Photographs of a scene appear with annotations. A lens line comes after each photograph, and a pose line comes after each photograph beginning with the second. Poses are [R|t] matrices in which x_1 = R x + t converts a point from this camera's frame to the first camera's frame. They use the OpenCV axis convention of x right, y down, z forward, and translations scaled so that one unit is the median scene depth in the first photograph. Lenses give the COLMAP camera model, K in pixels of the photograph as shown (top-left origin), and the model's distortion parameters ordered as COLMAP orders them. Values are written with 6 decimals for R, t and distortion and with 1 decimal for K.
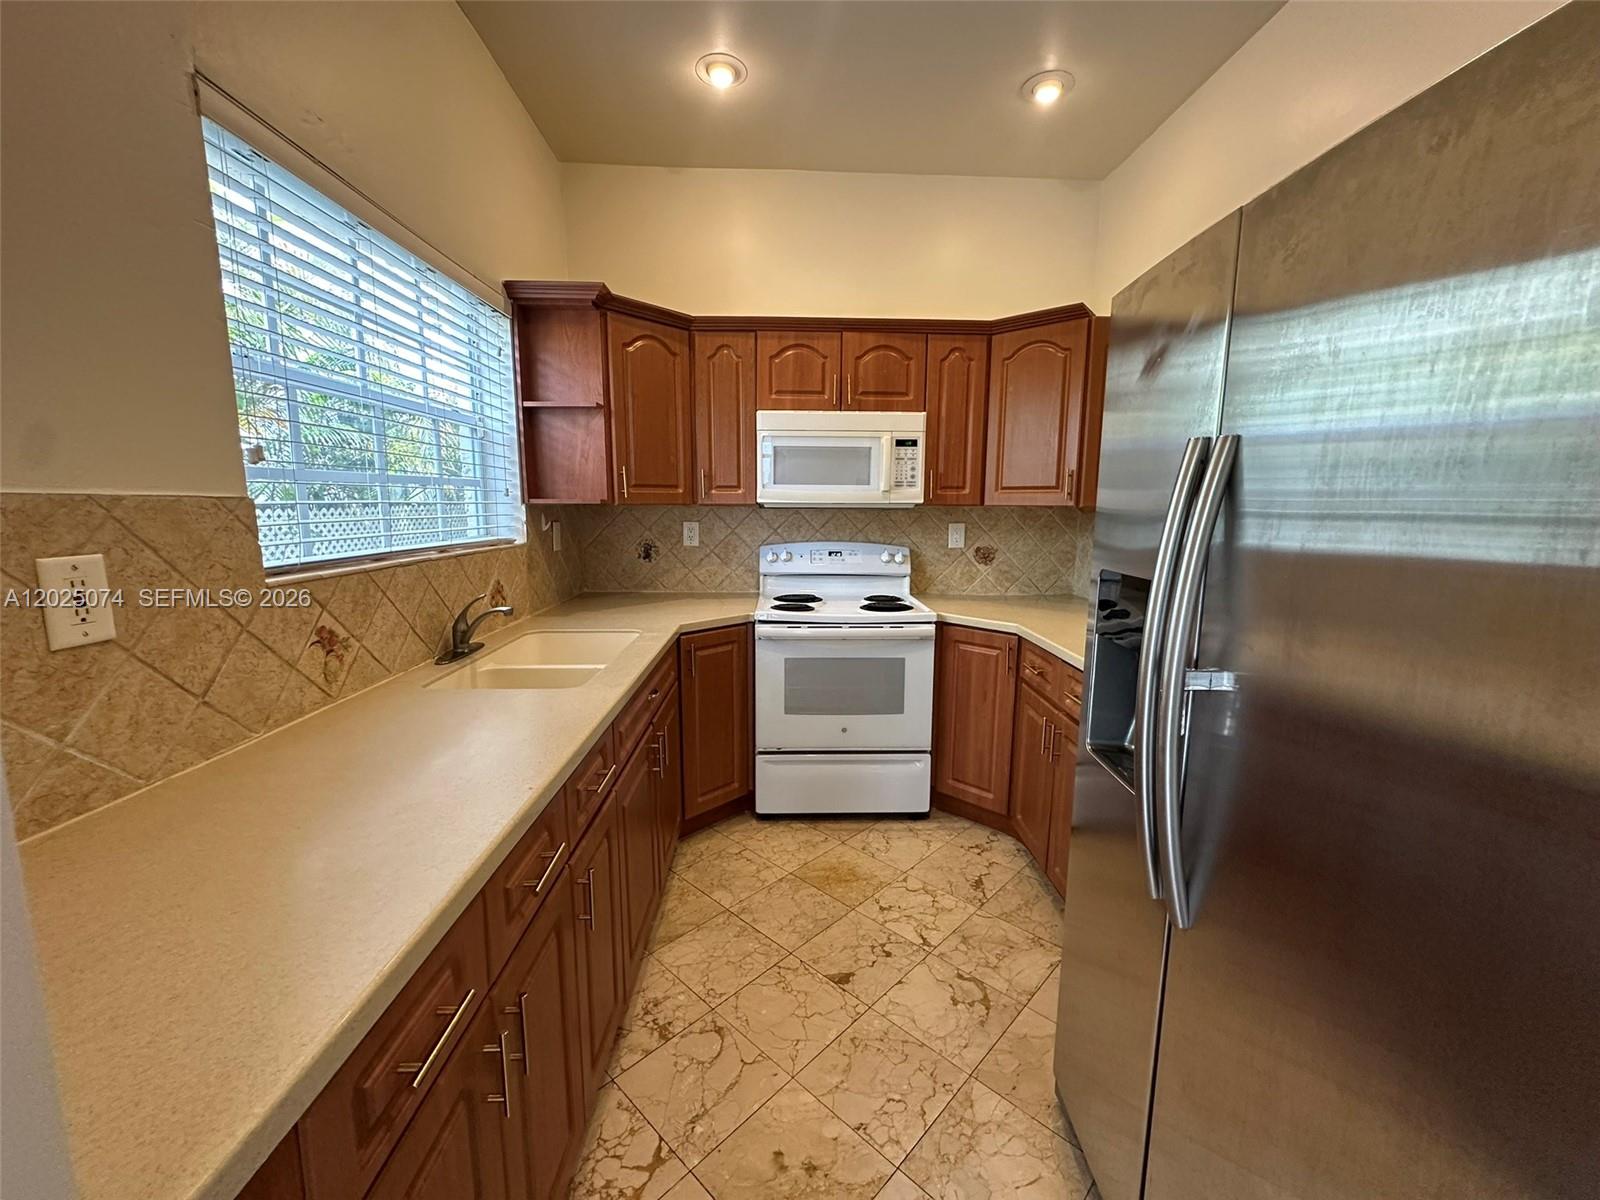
lens RADIAL K [[642.6, 0, 802.0], [0, 642.6, 595.9], [0, 0, 1]] dist [0.000495, 0.000175]
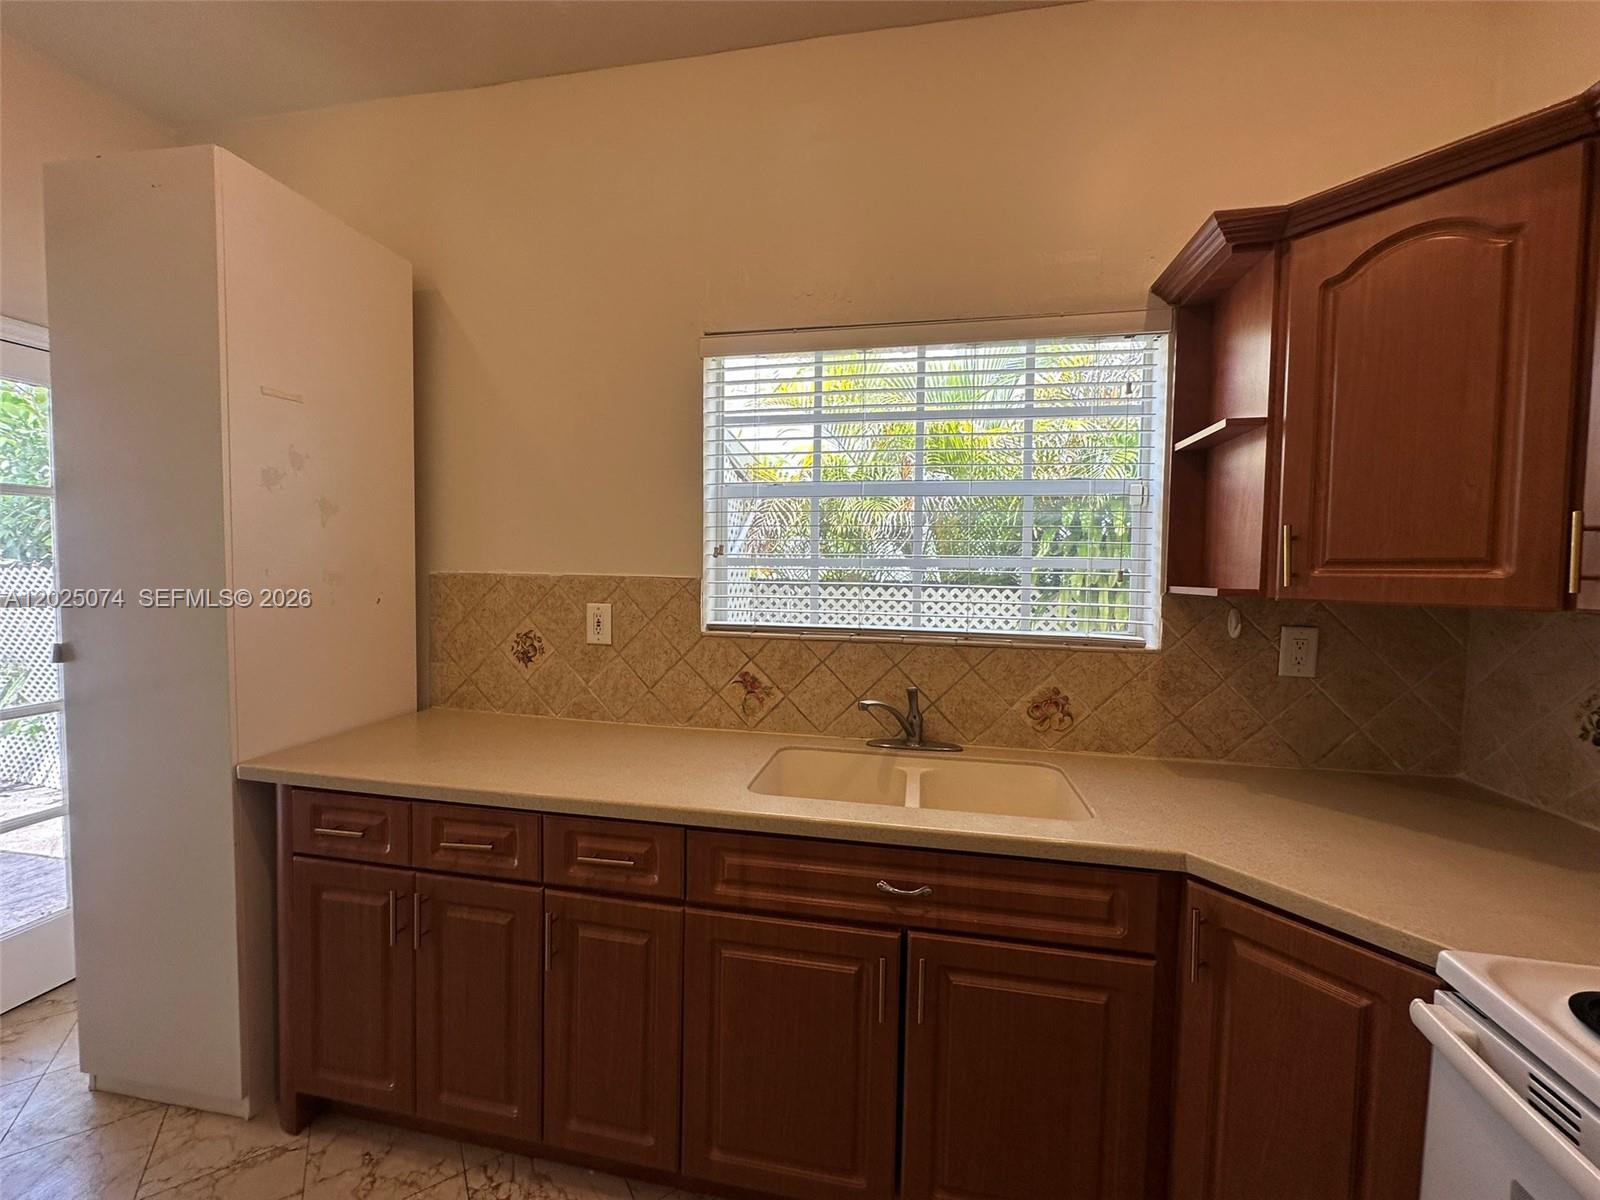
lens RADIAL K [[642.6, 0, 784.9], [0, 642.6, 597.4], [0, 0, 1]] dist [0.000495, 0.000175]
pose [[-0.222882, 0.034083, -0.974249, 0.299771], [-0.157051, 0.985079, 0.070391, -0.115939], [0.962112, 0.168695, -0.214203, 0.714773]]
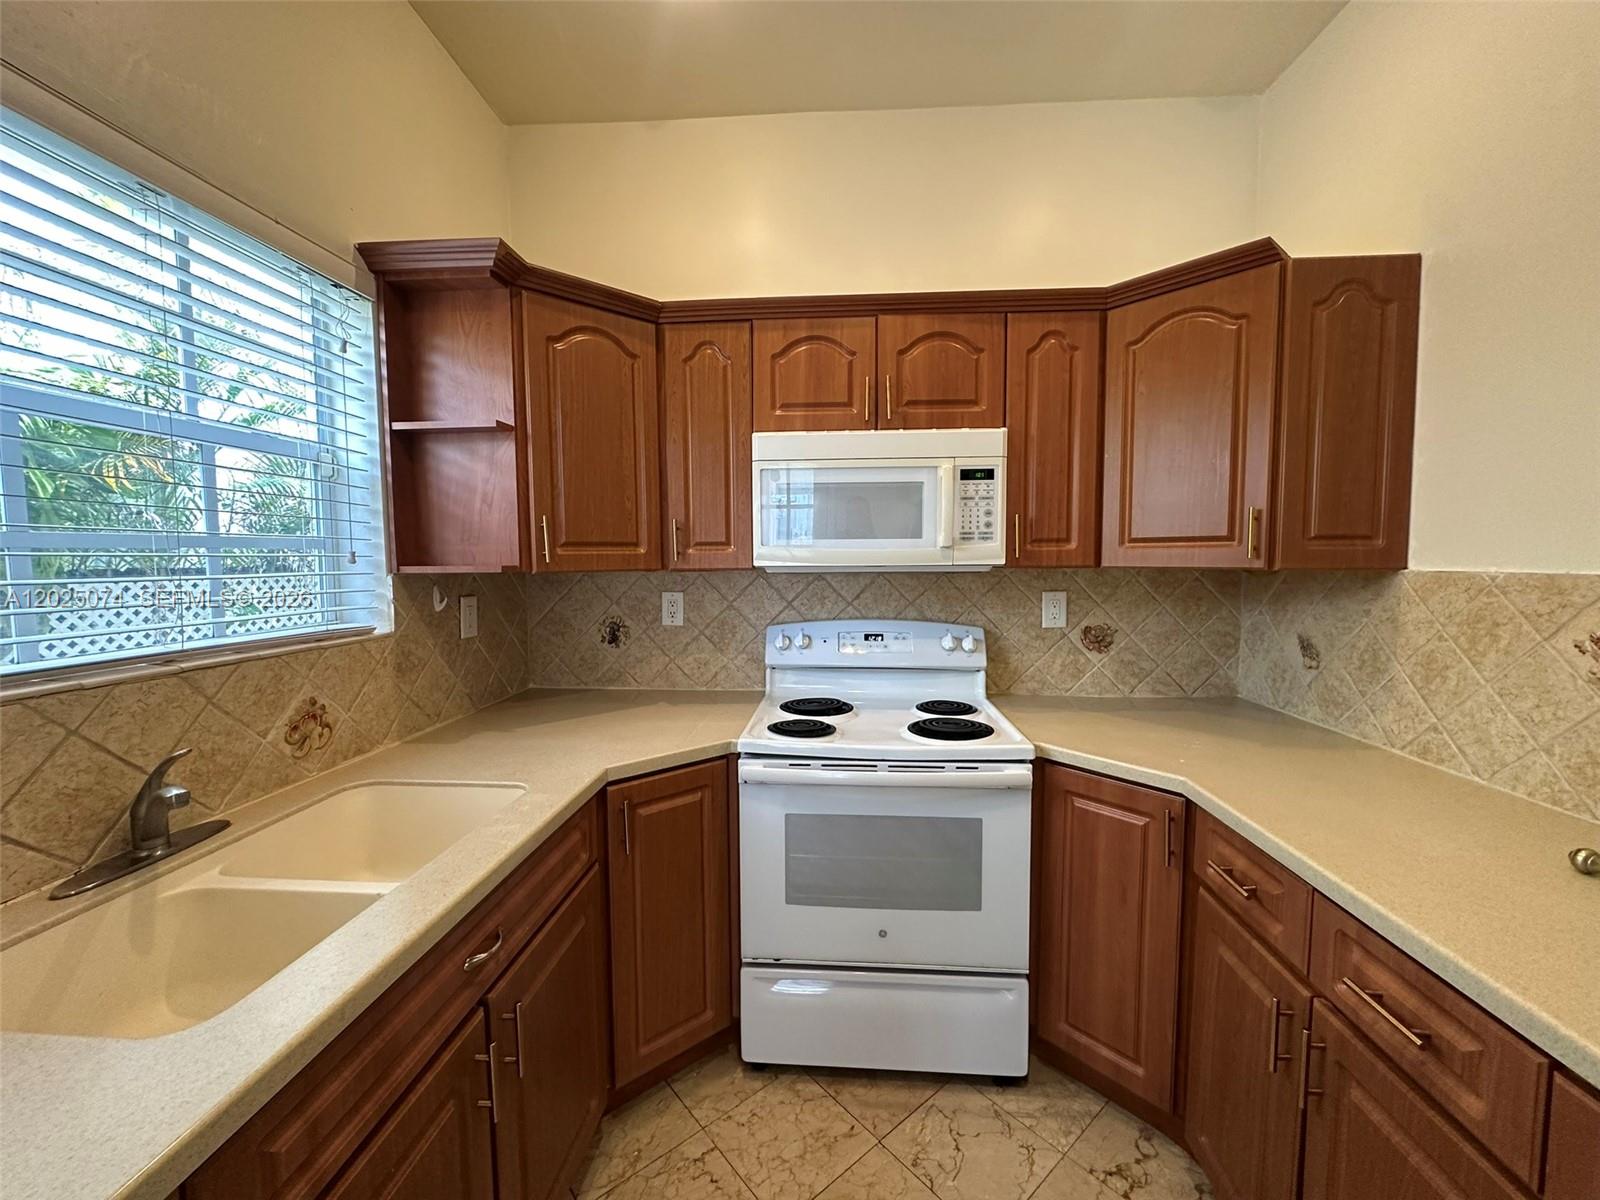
lens RADIAL K [[642.6, 0, 802.2], [0, 642.6, 596.4], [0, 0, 1]] dist [0.000495, 0.000175]
pose [[0.994846, -0.004569, -0.101297, 0.053676], [-0.003729, 0.996660, -0.081577, -0.062970], [0.101331, 0.081534, 0.991506, 0.362560]]
